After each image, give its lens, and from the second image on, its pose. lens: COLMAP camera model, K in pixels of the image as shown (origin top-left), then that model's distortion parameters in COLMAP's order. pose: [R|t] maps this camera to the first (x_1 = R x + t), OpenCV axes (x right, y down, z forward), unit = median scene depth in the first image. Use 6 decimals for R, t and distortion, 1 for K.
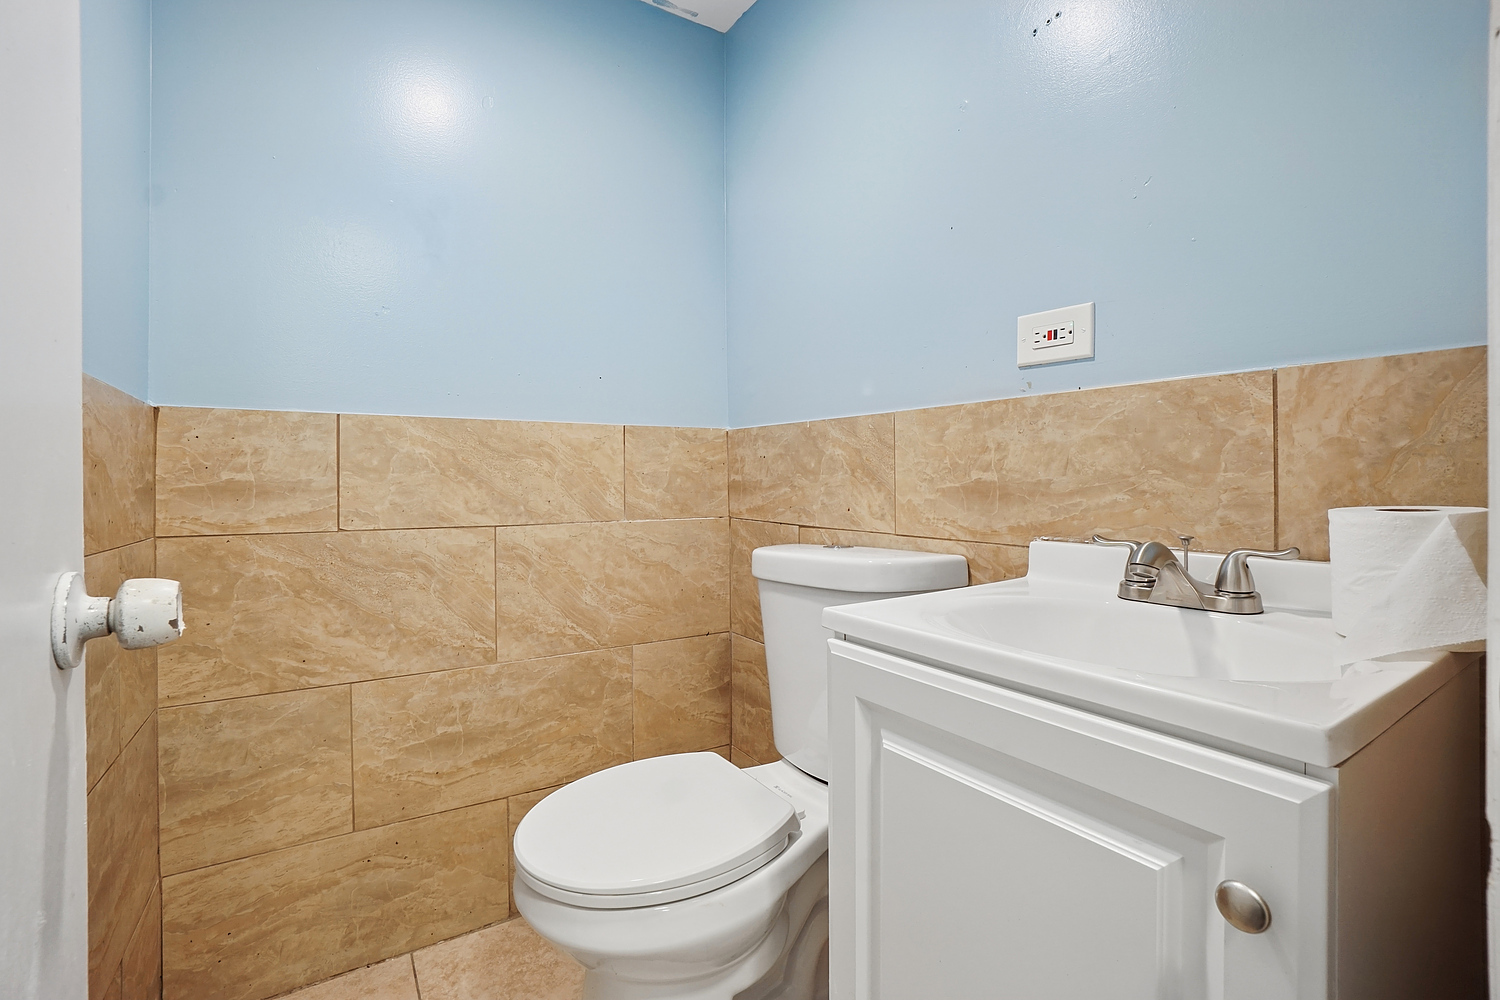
lens RADIAL K [[668.1, 0, 739.6], [0, 668.1, 477.5], [0, 0, 1]] dist [-0.052155, 0.013233]
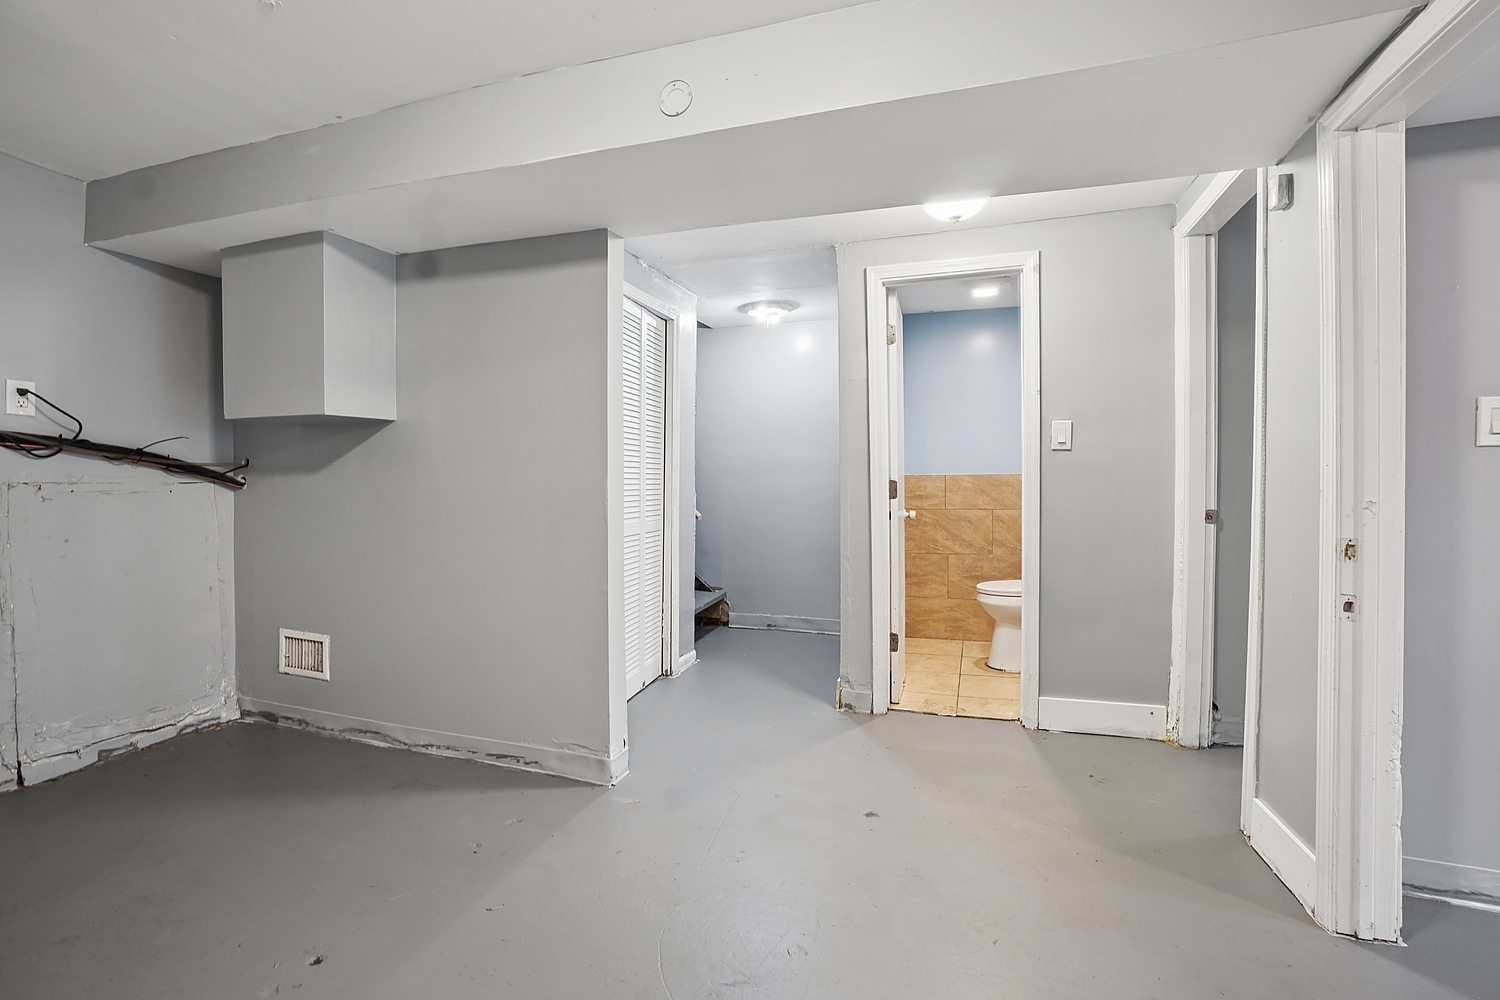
lens RADIAL K [[668.1, 0, 745.2], [0, 668.1, 499.7], [0, 0, 1]] dist [-0.052155, 0.013233]
pose [[0.627775, 0.010875, -0.778319, 1.403712], [0.008849, 0.999738, 0.021107, -0.048127], [0.778345, -0.020137, 0.627514, -1.948674]]
